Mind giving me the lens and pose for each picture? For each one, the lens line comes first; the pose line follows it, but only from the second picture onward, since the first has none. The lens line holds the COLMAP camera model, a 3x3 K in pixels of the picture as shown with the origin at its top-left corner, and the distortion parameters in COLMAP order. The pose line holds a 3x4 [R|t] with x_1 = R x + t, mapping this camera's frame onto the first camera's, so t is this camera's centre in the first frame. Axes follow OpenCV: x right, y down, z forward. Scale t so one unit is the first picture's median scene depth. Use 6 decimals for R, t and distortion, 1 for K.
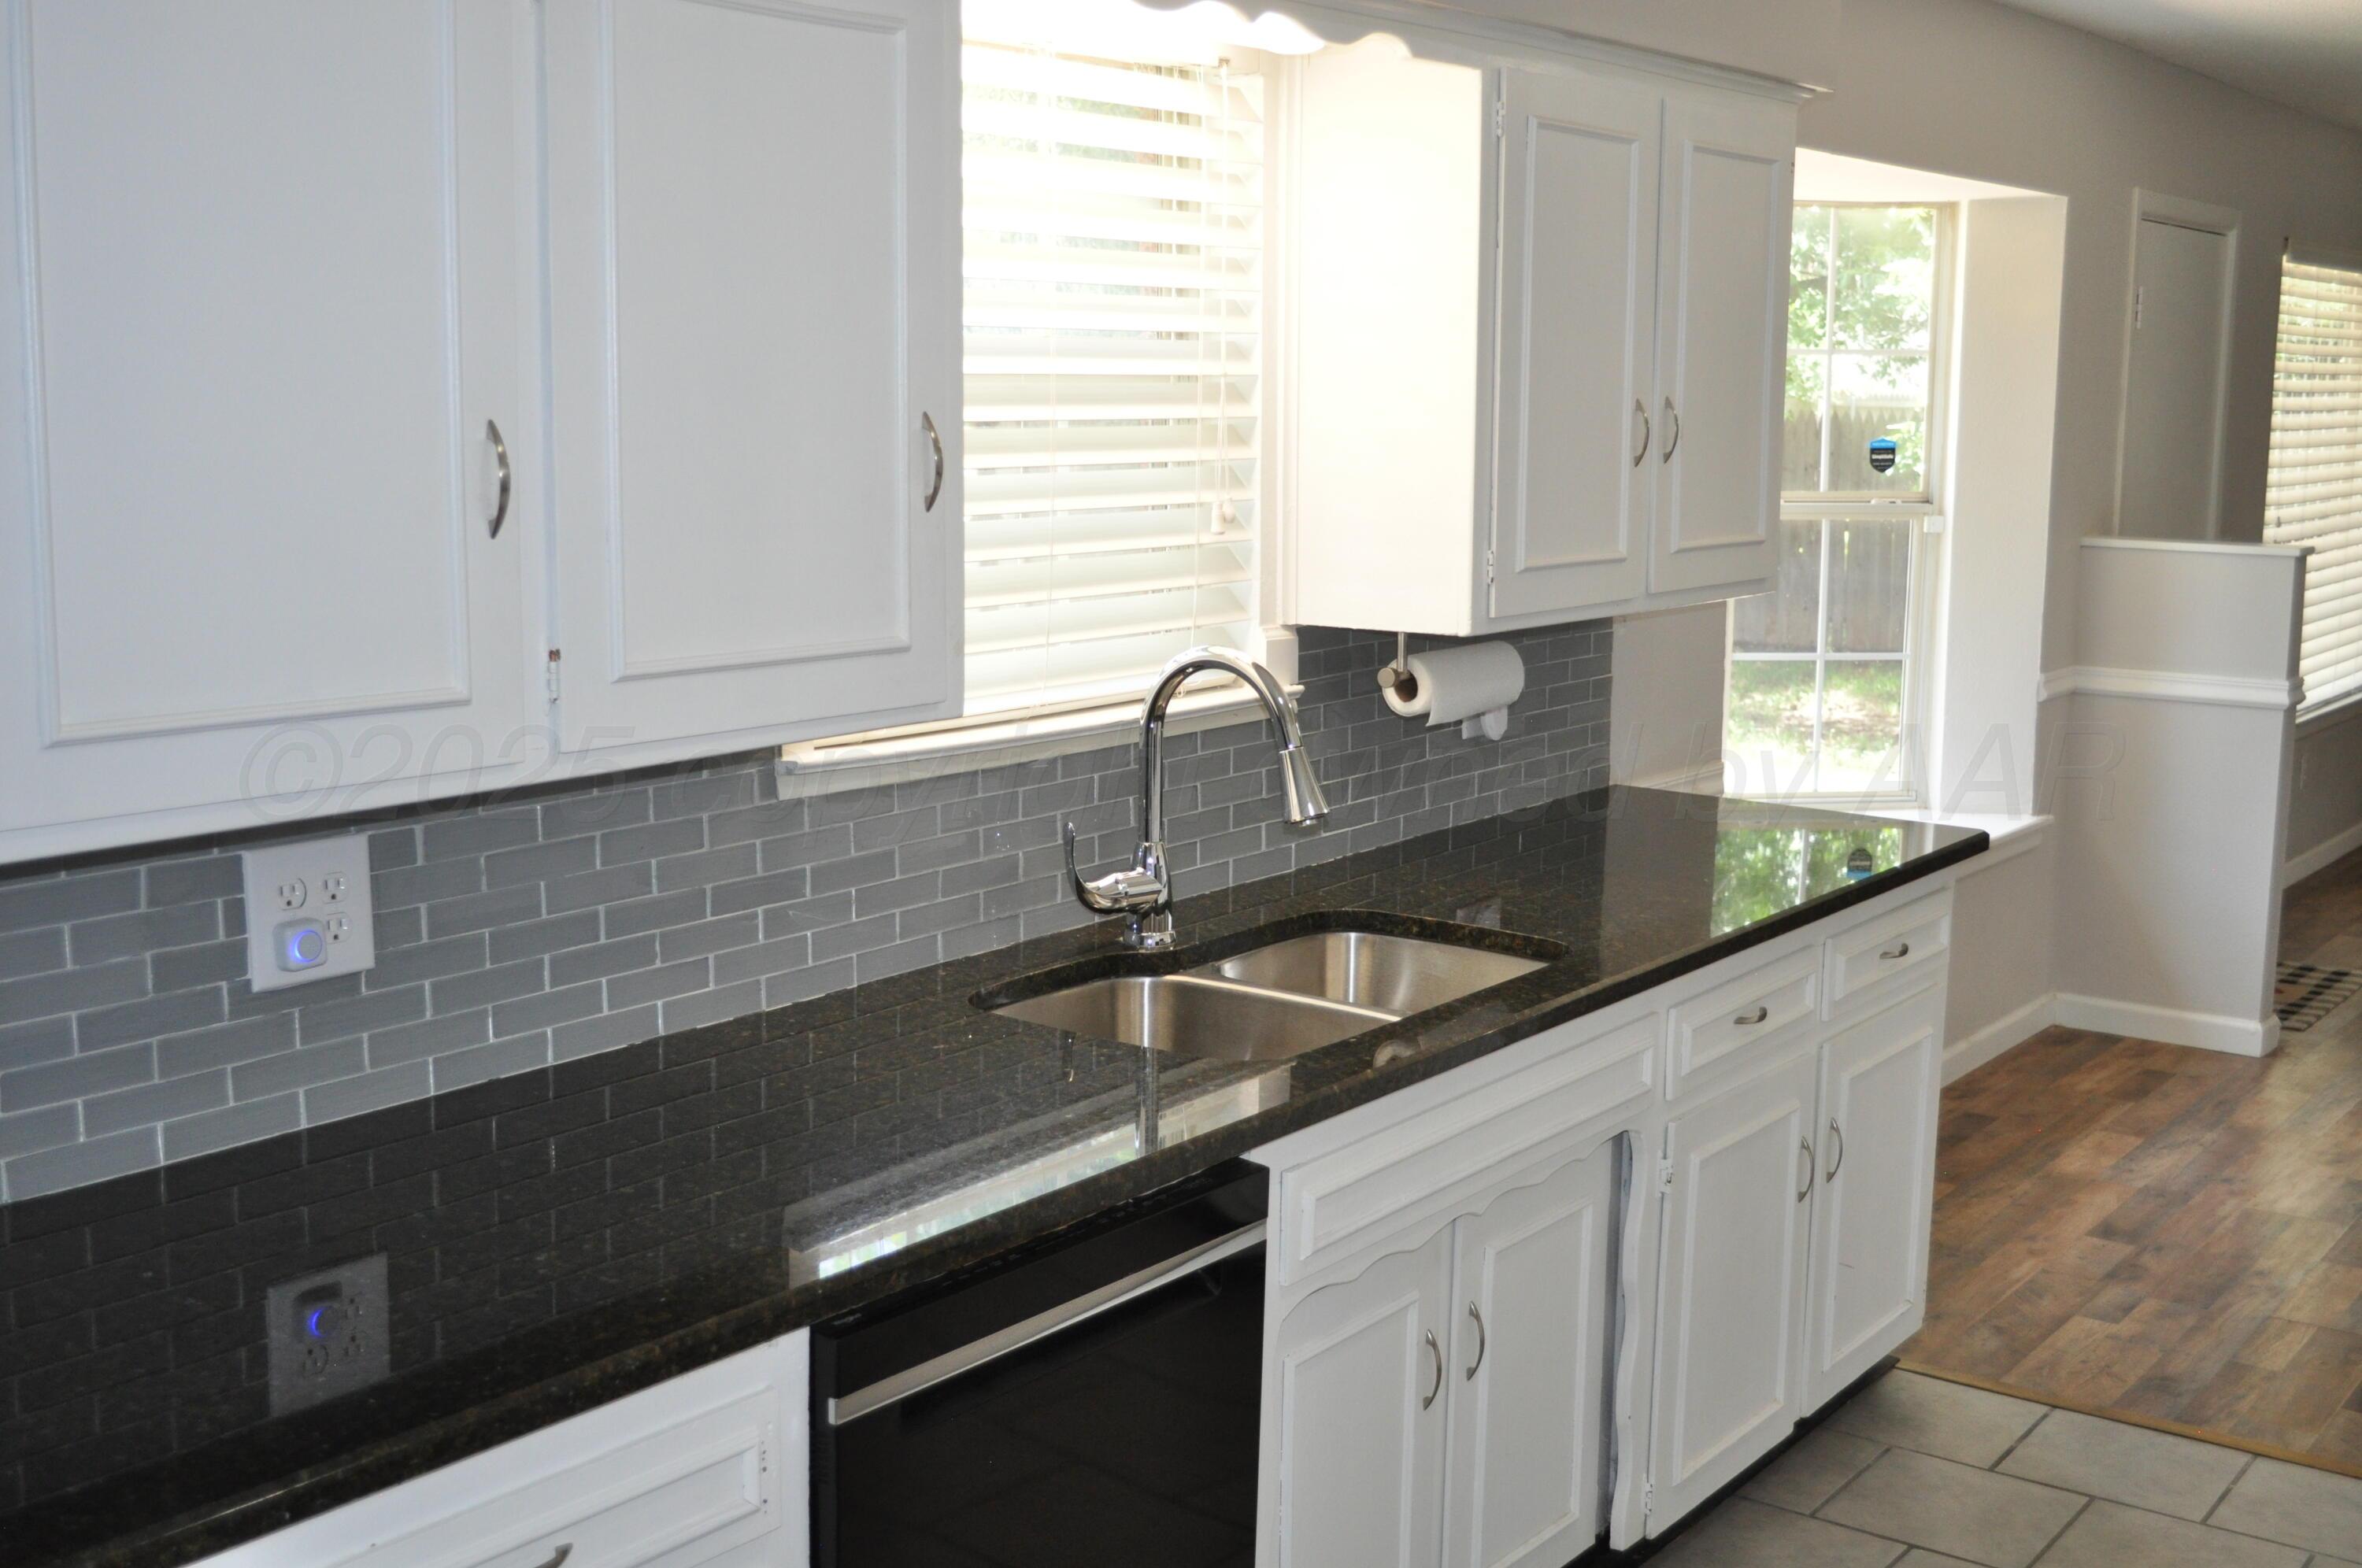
lens RADIAL K [[2605.8, 0, 1181.0], [0, 2605.8, 784.0], [0, 0, 1]] dist [-0.055742, 0.019559]
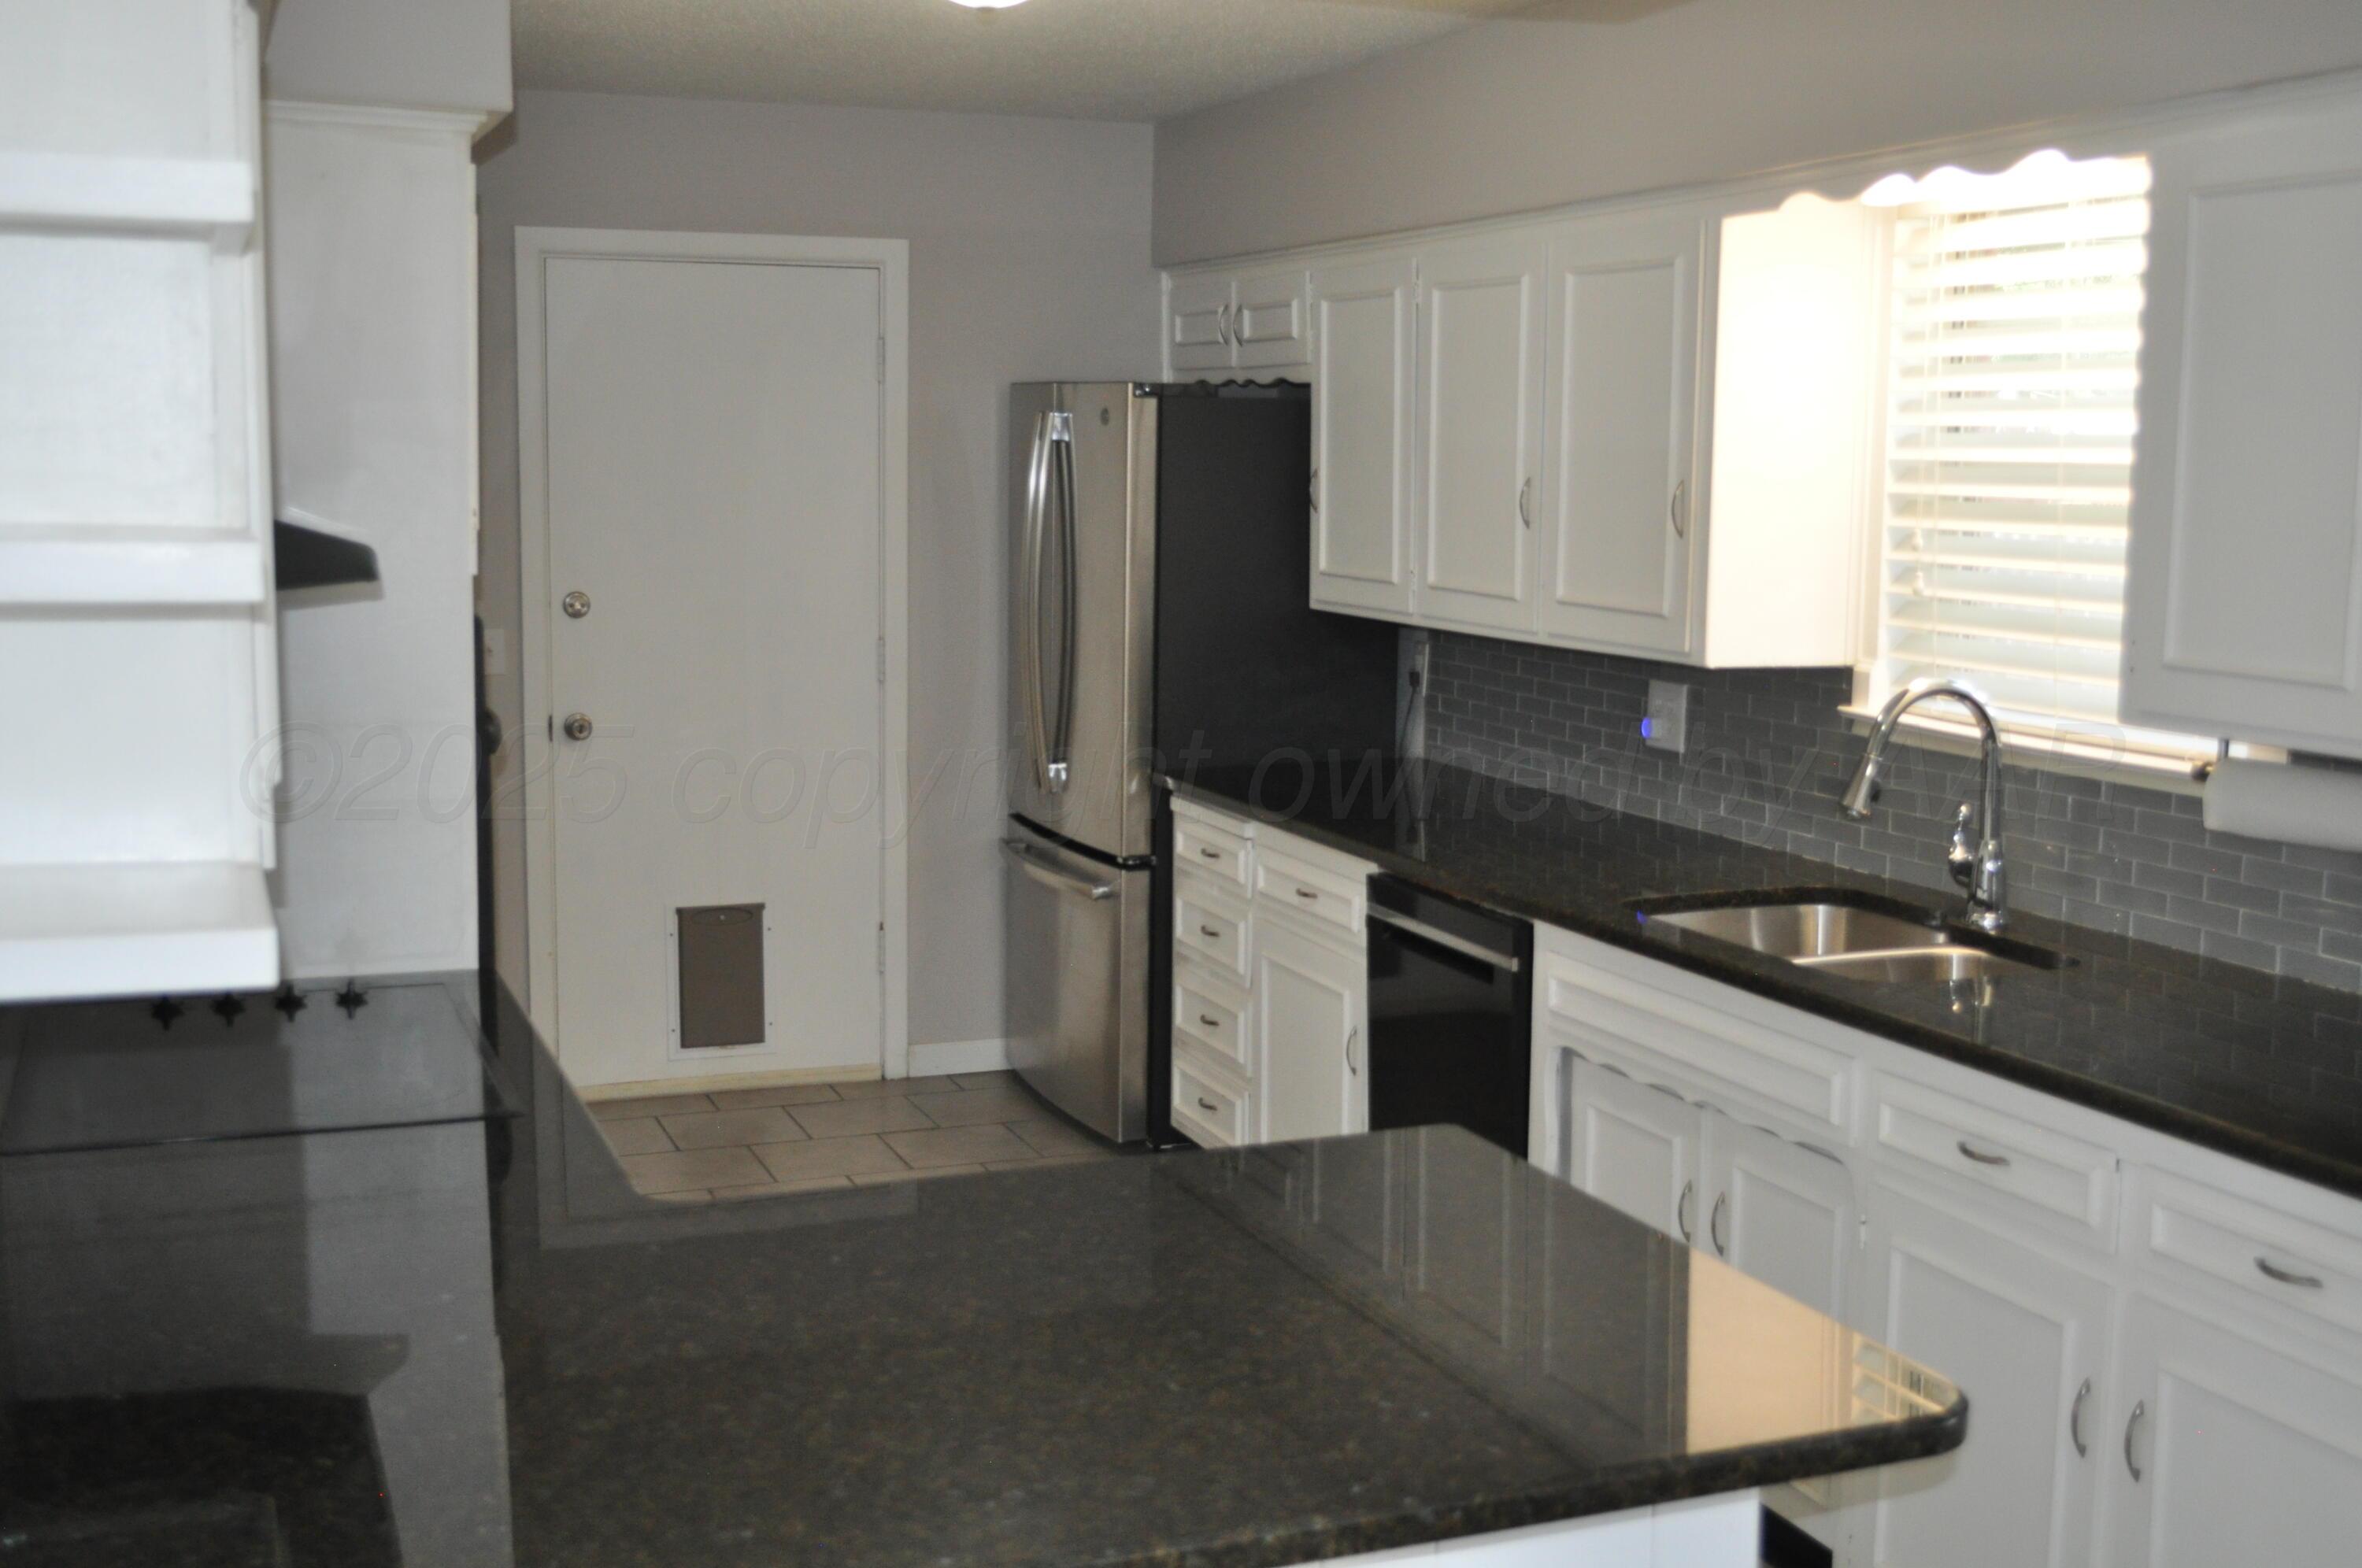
lens RADIAL K [[2605.8, 0, 1181.0], [0, 2605.8, 784.0], [0, 0, 1]] dist [-0.055742, 0.019559]
pose [[-0.541995, 0.093954, -0.835113, 1.255948], [-0.141415, 0.969364, 0.200838, -0.202767], [0.828398, 0.226951, -0.512104, 1.357512]]
